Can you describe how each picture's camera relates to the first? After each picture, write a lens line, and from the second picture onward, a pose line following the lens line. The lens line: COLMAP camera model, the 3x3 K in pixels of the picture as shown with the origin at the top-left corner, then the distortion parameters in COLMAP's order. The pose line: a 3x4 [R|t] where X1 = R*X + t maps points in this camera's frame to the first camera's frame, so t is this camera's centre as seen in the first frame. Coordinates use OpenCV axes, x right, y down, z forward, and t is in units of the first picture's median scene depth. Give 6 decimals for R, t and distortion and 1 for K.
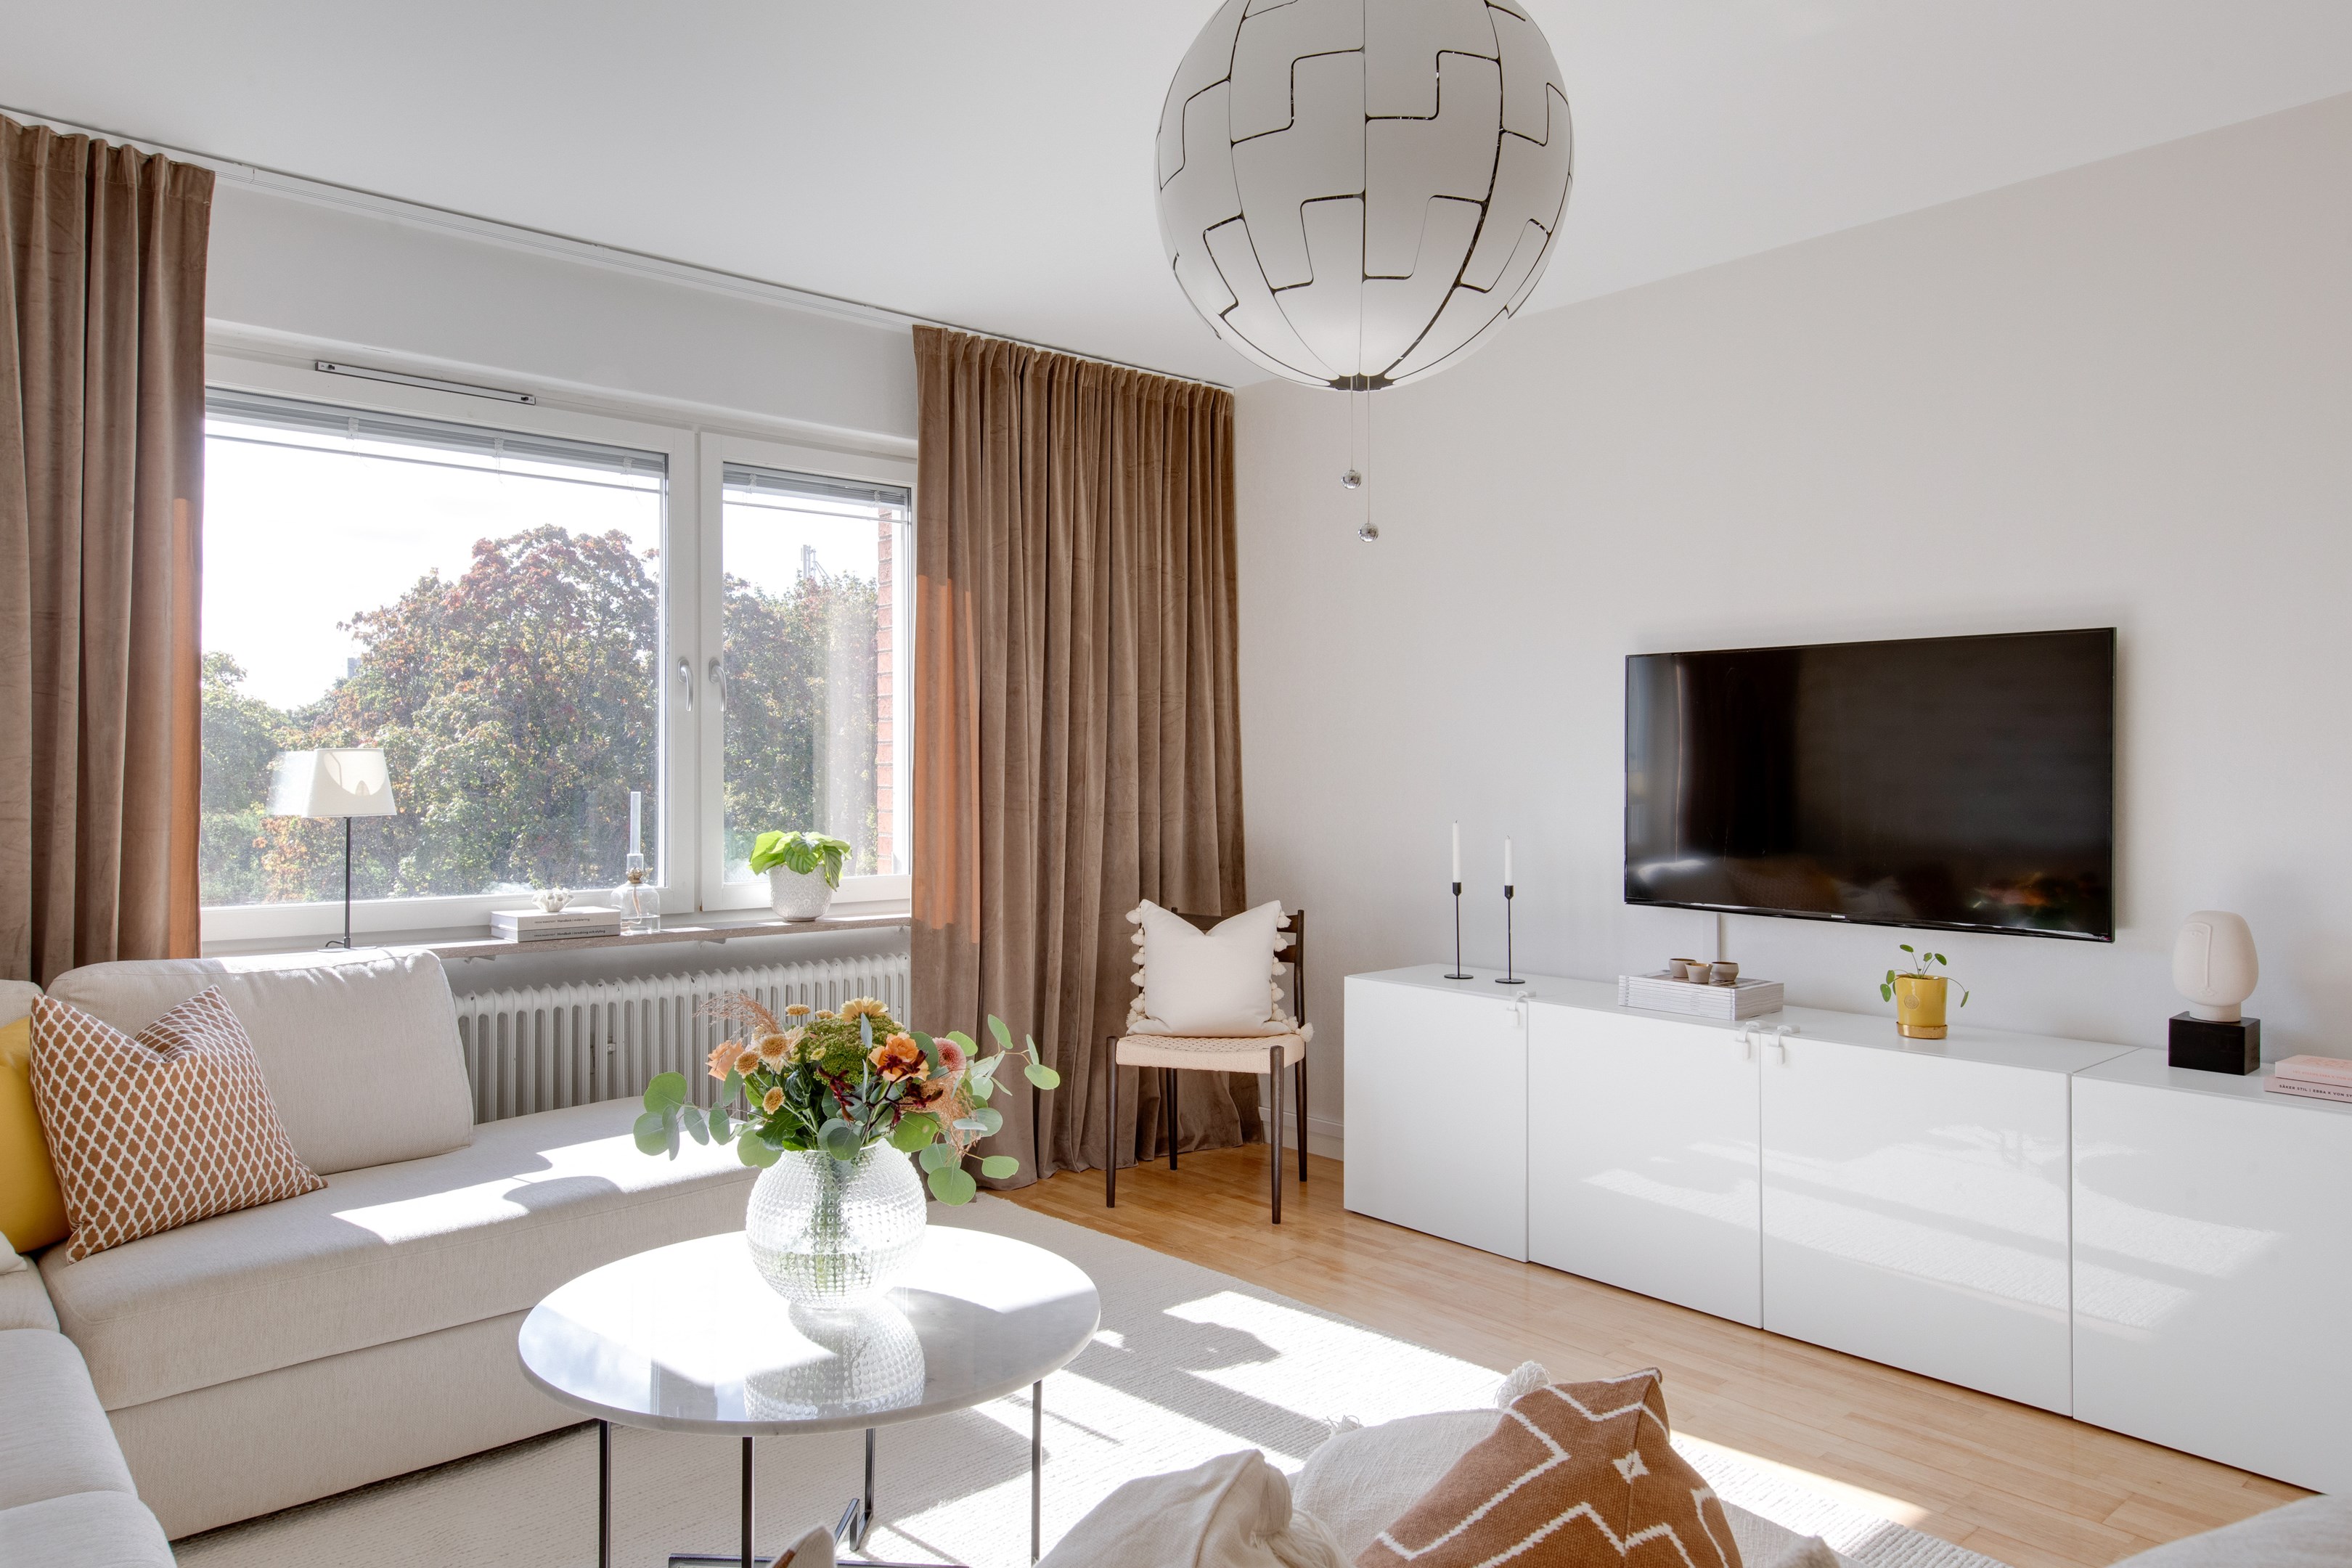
lens RADIAL K [[1517.1, 0, 1176.6], [0, 1517.1, 778.1], [0, 0, 1]] dist [0.003773, -0.000388]
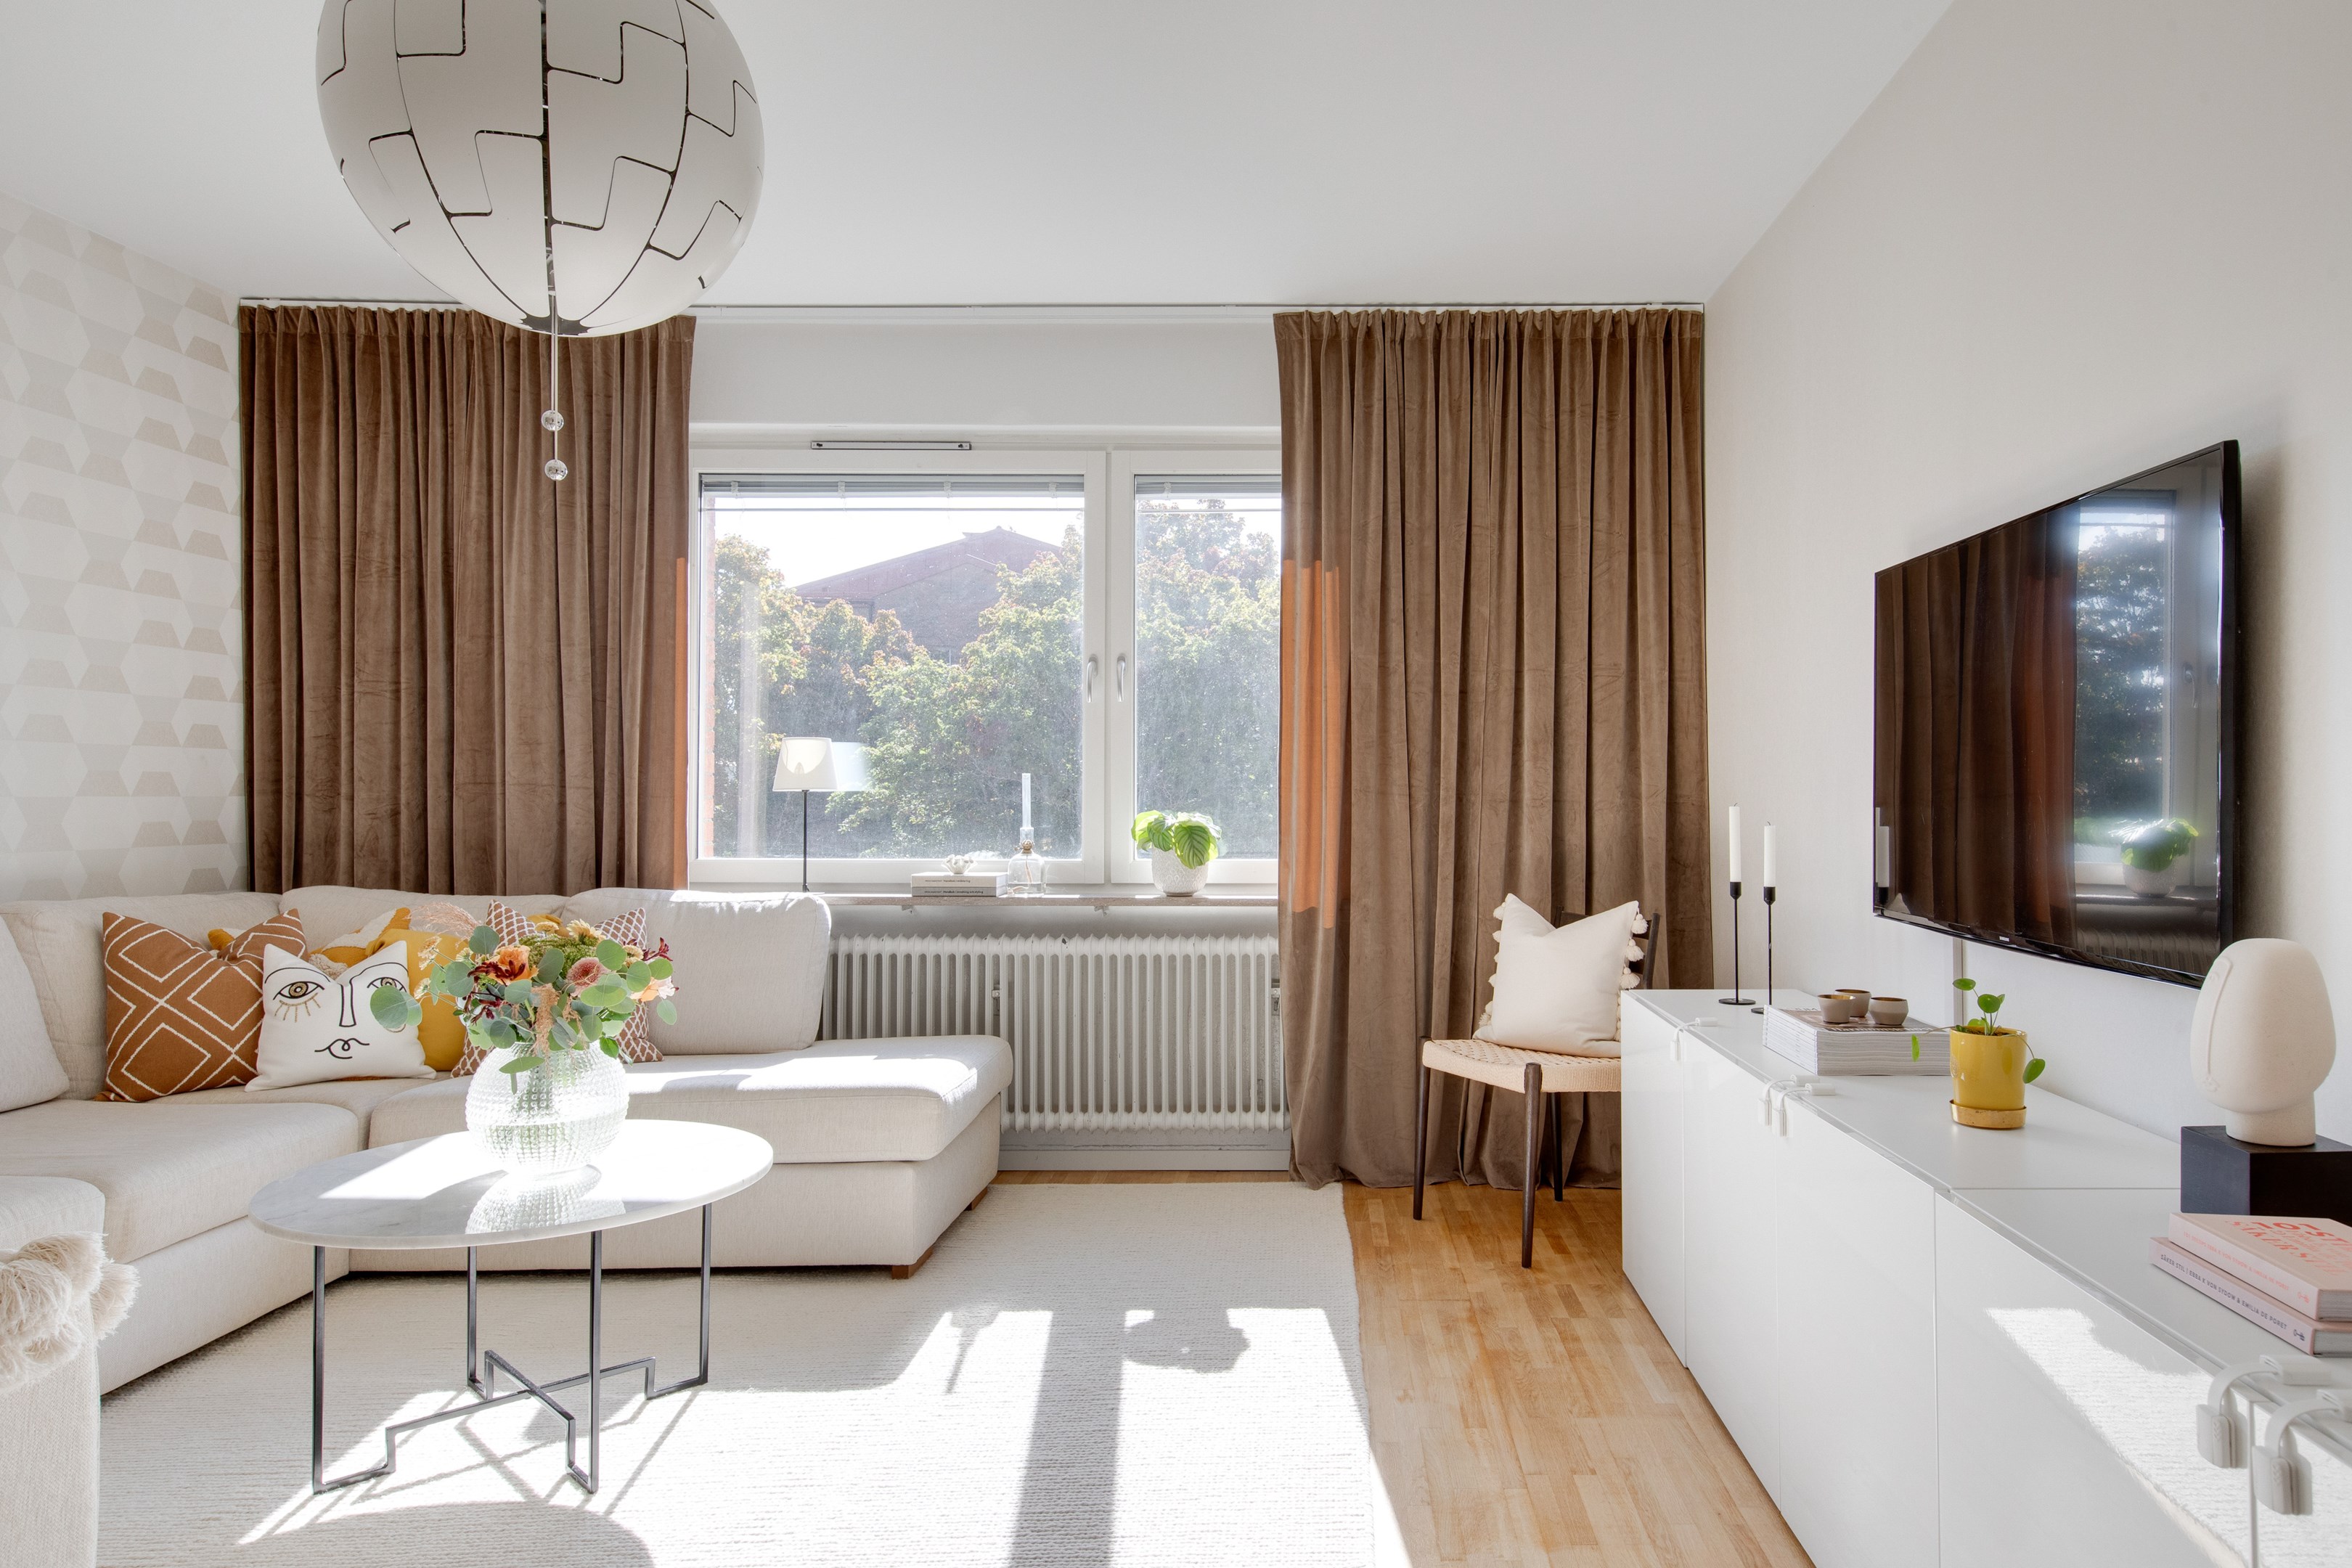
lens RADIAL K [[1517.1, 0, 1177.2], [0, 1517.1, 785.2], [0, 0, 1]] dist [0.003773, -0.000388]
pose [[0.753502, 0.001836, -0.657443, 0.472431], [-0.003079, 0.999995, -0.000736, 0.018097], [0.657438, 0.002578, 0.753504, 0.206243]]
